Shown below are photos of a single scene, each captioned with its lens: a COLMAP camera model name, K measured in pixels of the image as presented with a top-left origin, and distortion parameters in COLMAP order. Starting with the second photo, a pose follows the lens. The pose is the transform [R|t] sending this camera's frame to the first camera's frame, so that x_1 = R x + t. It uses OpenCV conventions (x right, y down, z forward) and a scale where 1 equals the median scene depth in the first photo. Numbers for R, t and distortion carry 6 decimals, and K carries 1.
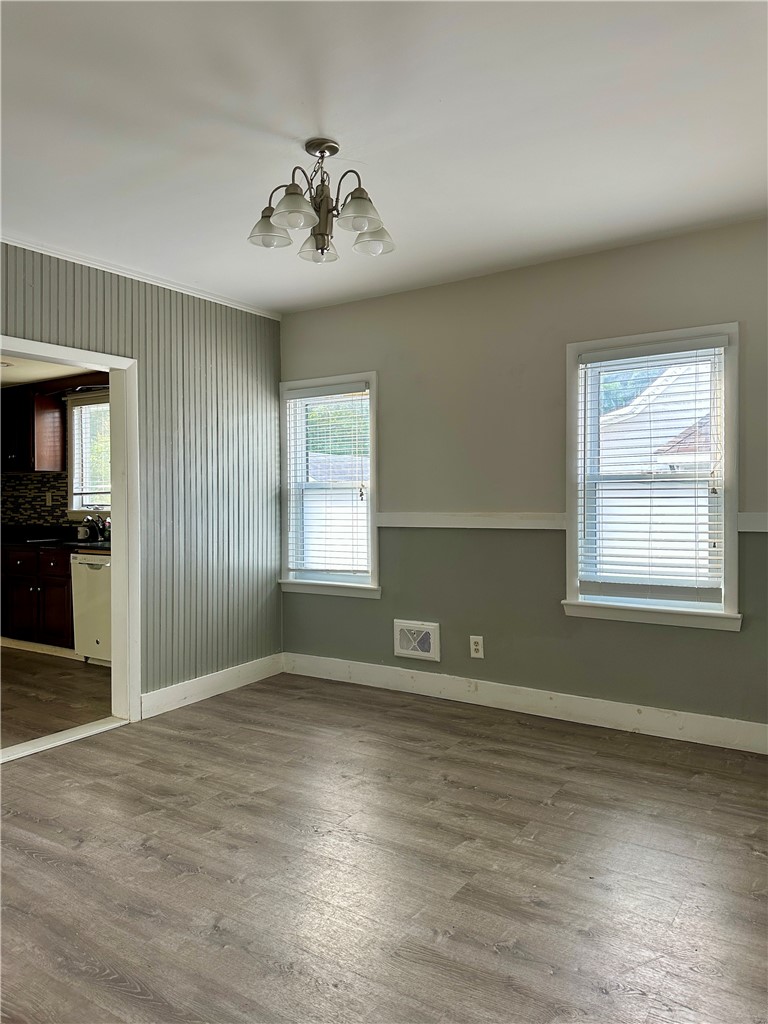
lens RADIAL K [[724.4, 0, 378.6], [0, 724.4, 511.0], [0, 0, 1]] dist [0.037670, -0.047124]
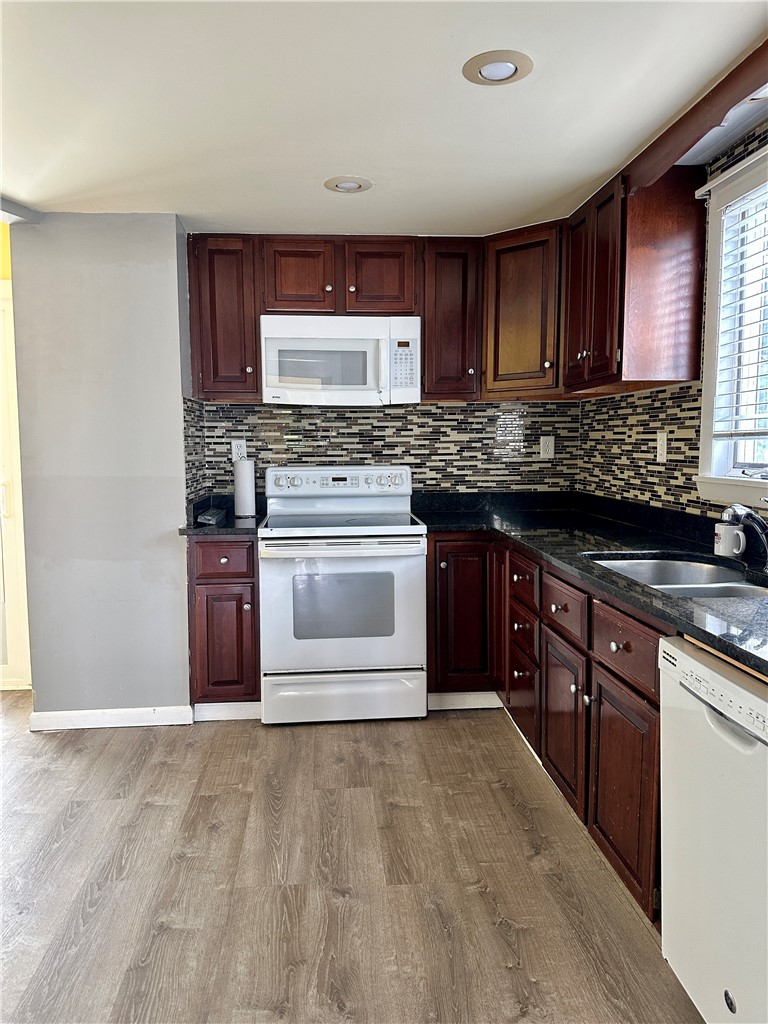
lens RADIAL K [[724.4, 0, 378.6], [0, 724.4, 511.0], [0, 0, 1]] dist [0.037670, -0.047124]
pose [[0.631935, 0.070833, -0.771778, -0.218693], [-0.003545, 0.996068, 0.088516, -0.016534], [0.775013, -0.053200, 0.629702, 0.590793]]
